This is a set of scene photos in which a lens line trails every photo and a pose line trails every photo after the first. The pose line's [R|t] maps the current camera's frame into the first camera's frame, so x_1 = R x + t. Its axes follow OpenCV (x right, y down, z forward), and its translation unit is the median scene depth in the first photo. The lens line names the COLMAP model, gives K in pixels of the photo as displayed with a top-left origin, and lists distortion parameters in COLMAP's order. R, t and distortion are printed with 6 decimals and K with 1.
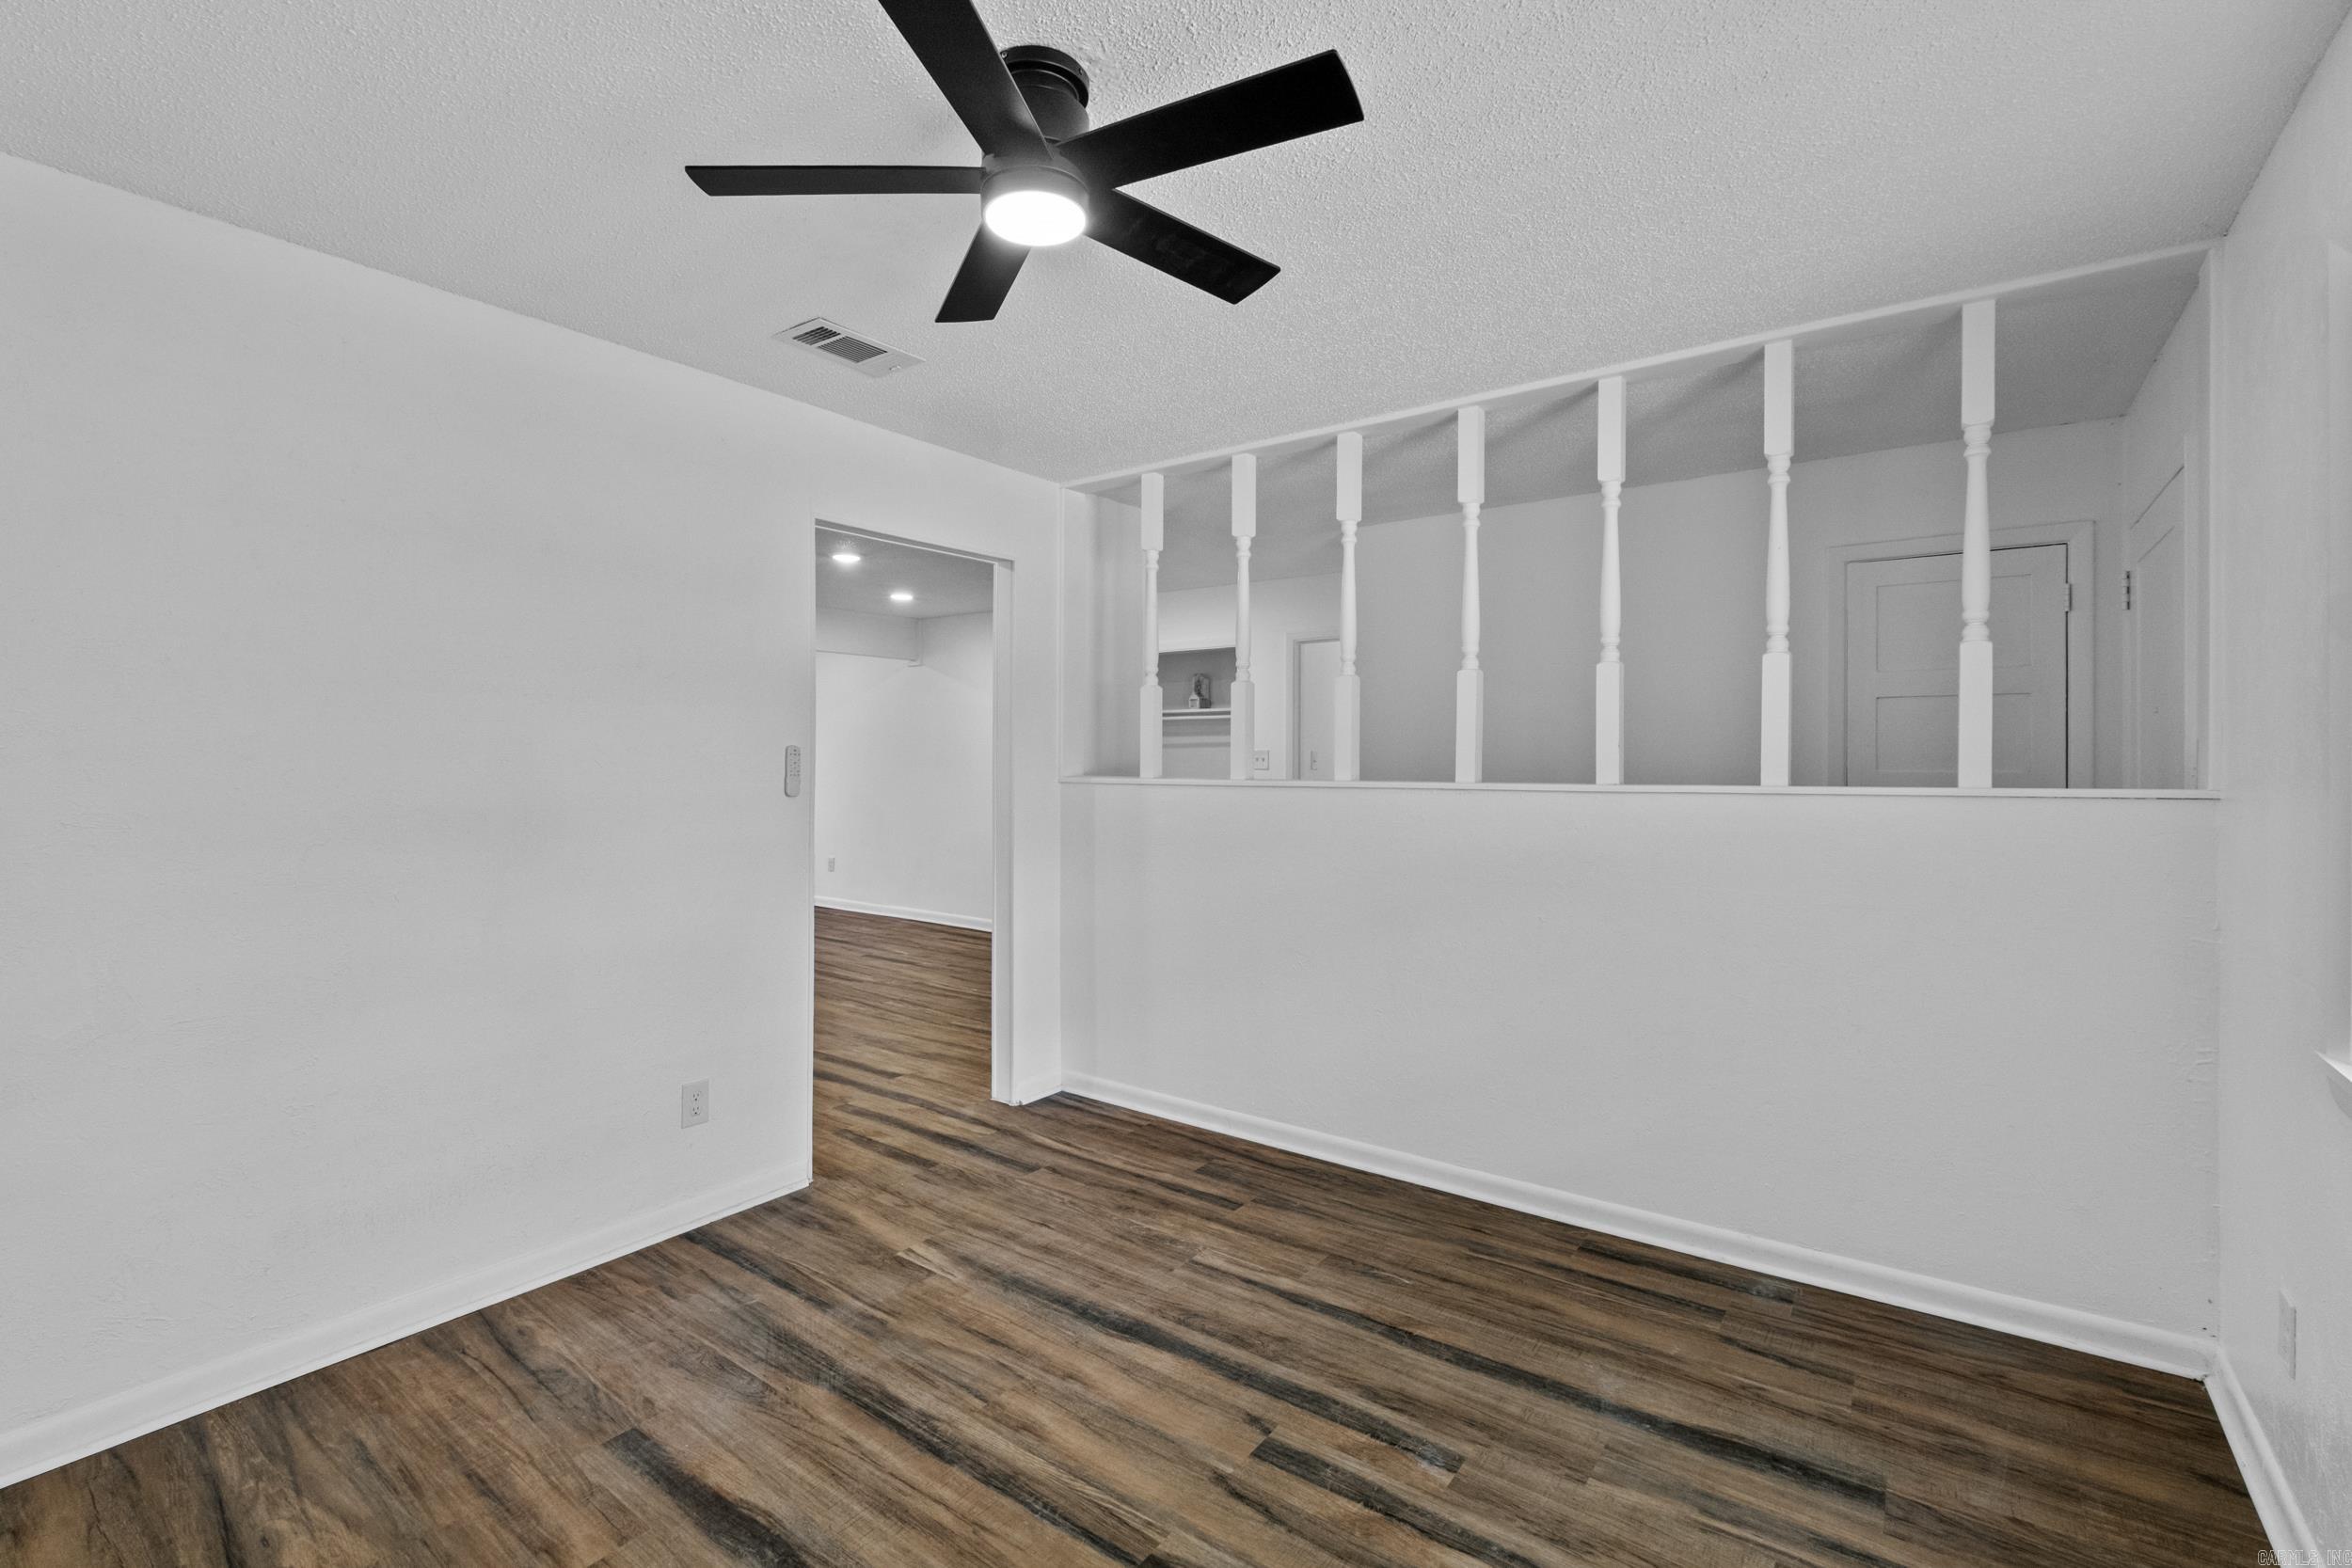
lens RADIAL K [[1038.2, 0, 1168.6], [0, 1038.2, 776.5], [0, 0, 1]] dist [-0.001355, -0.000578]
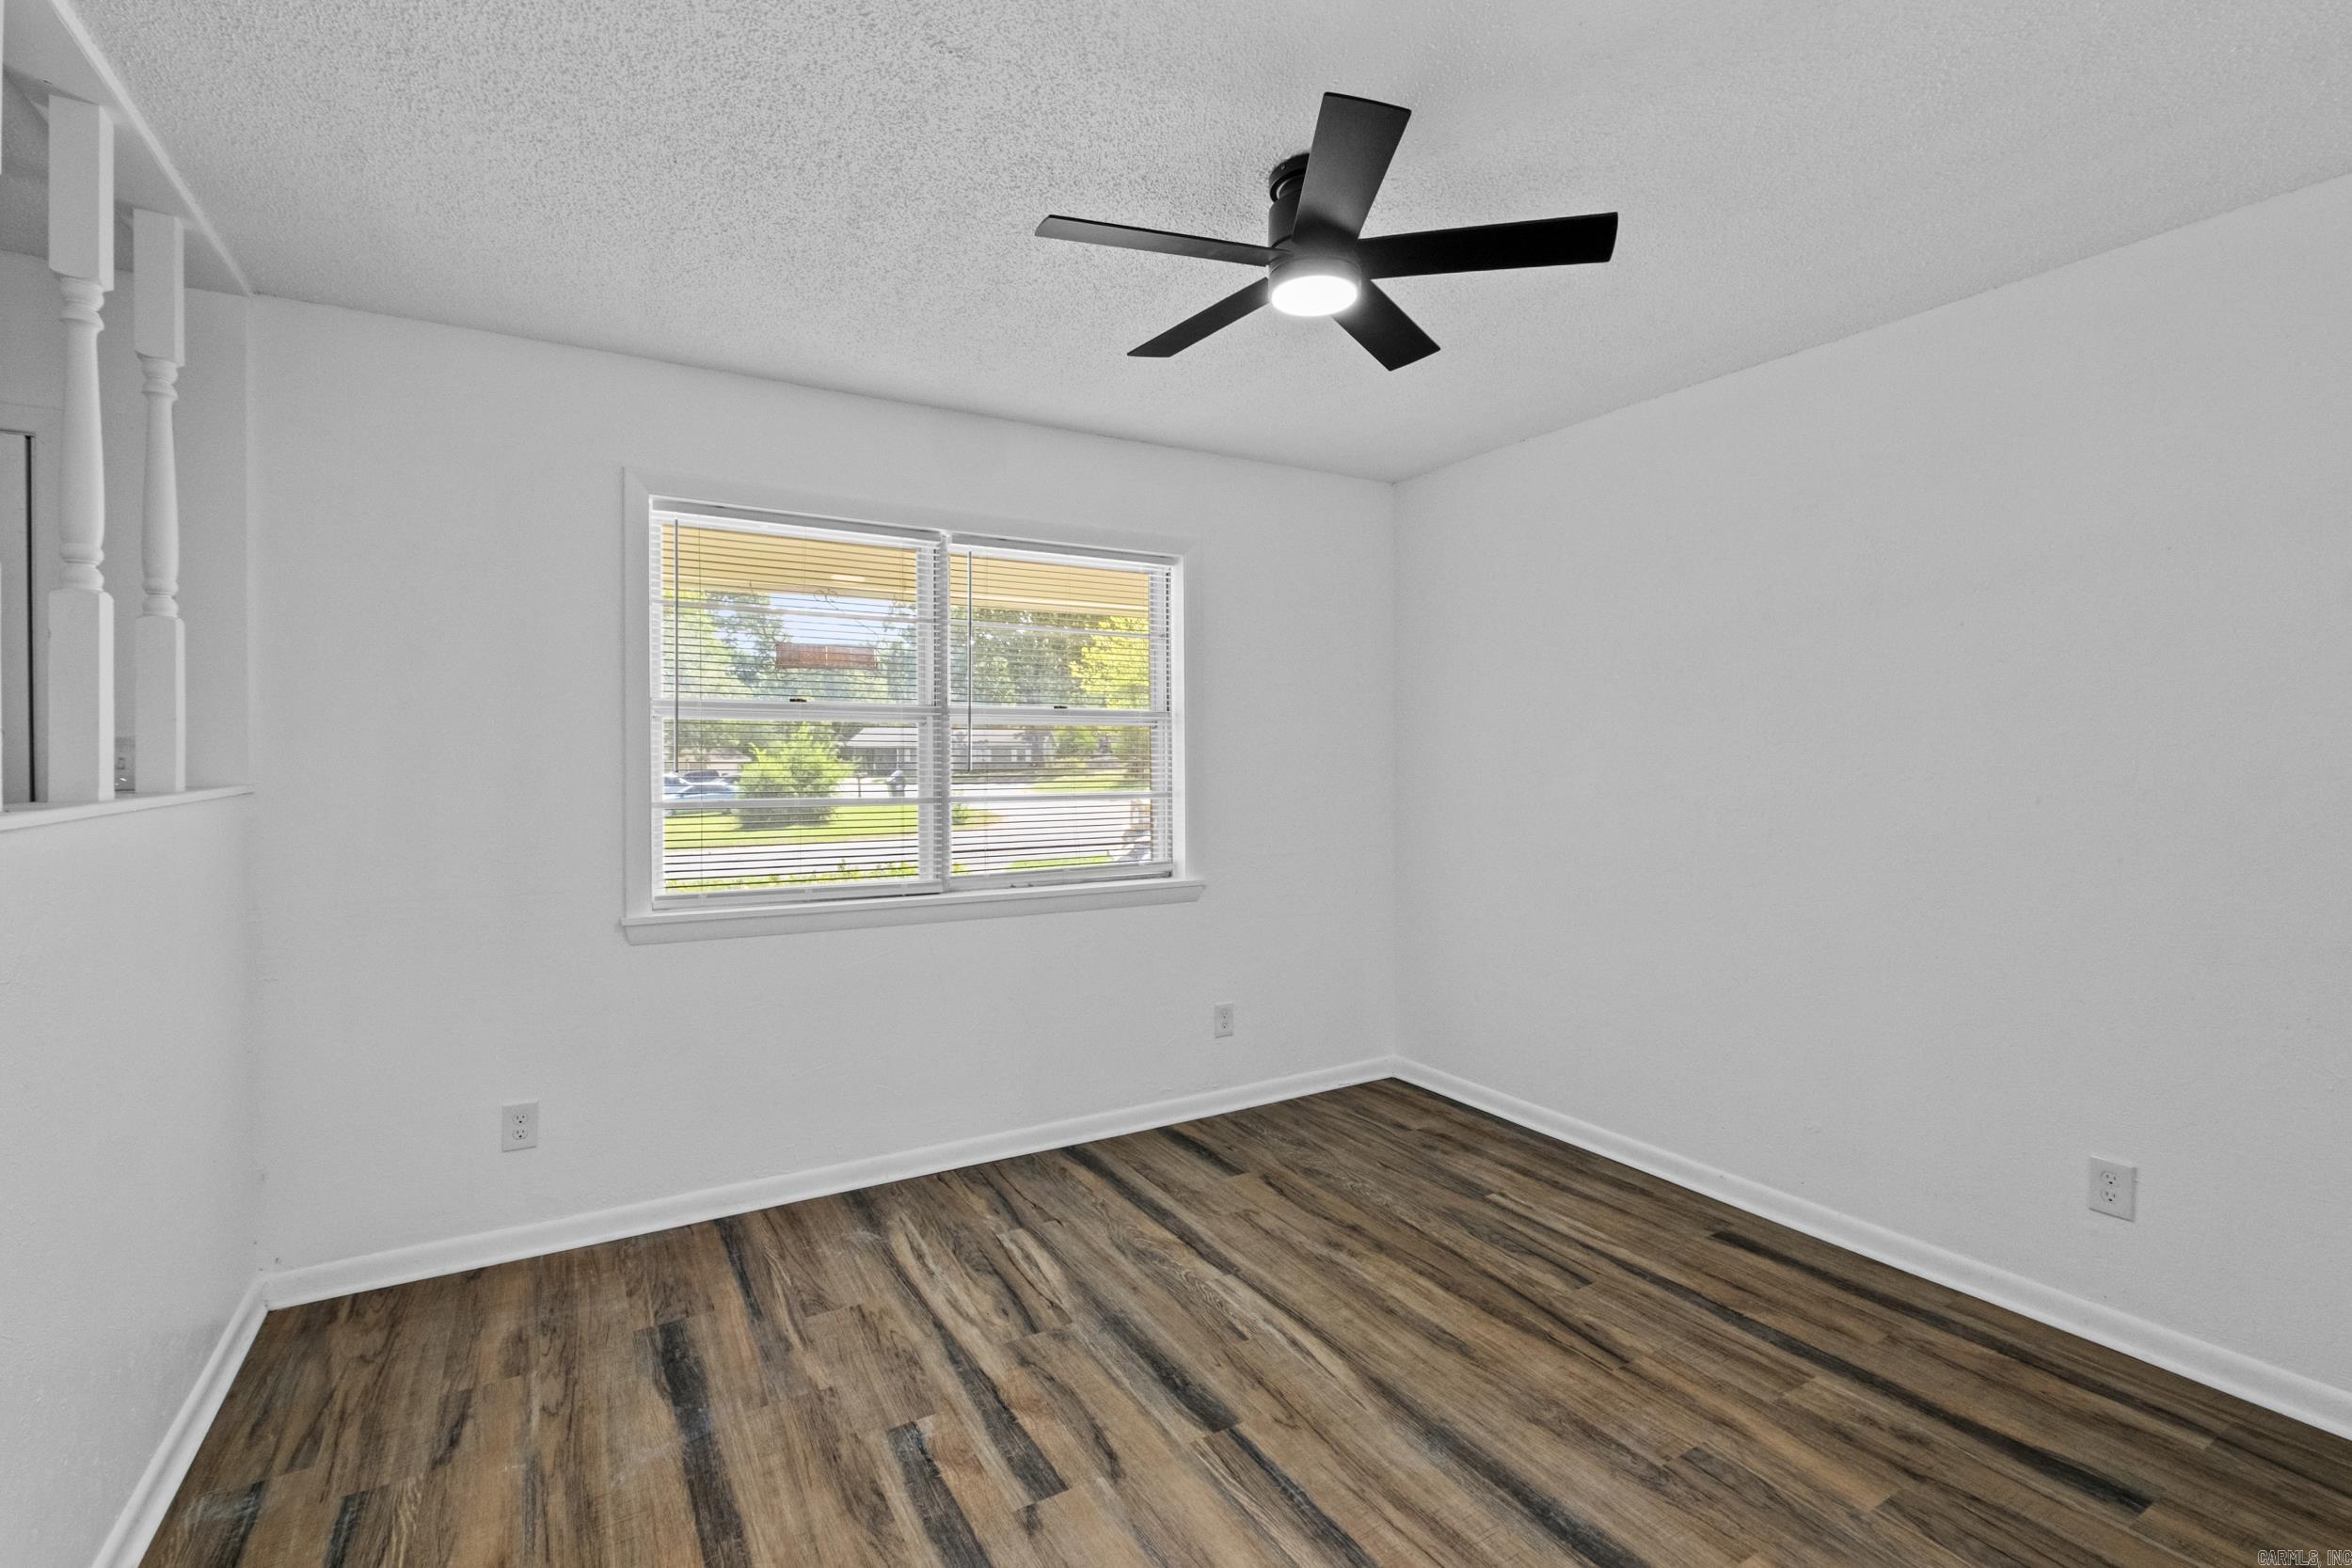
lens RADIAL K [[1038.2, 0, 1185.1], [0, 1038.2, 769.1], [0, 0, 1]] dist [-0.001355, -0.000578]
pose [[-0.924088, -0.002061, 0.382175, -0.392272], [0.010004, 0.999512, 0.029580, -0.026825], [-0.382050, 0.031158, -0.923616, 1.881426]]
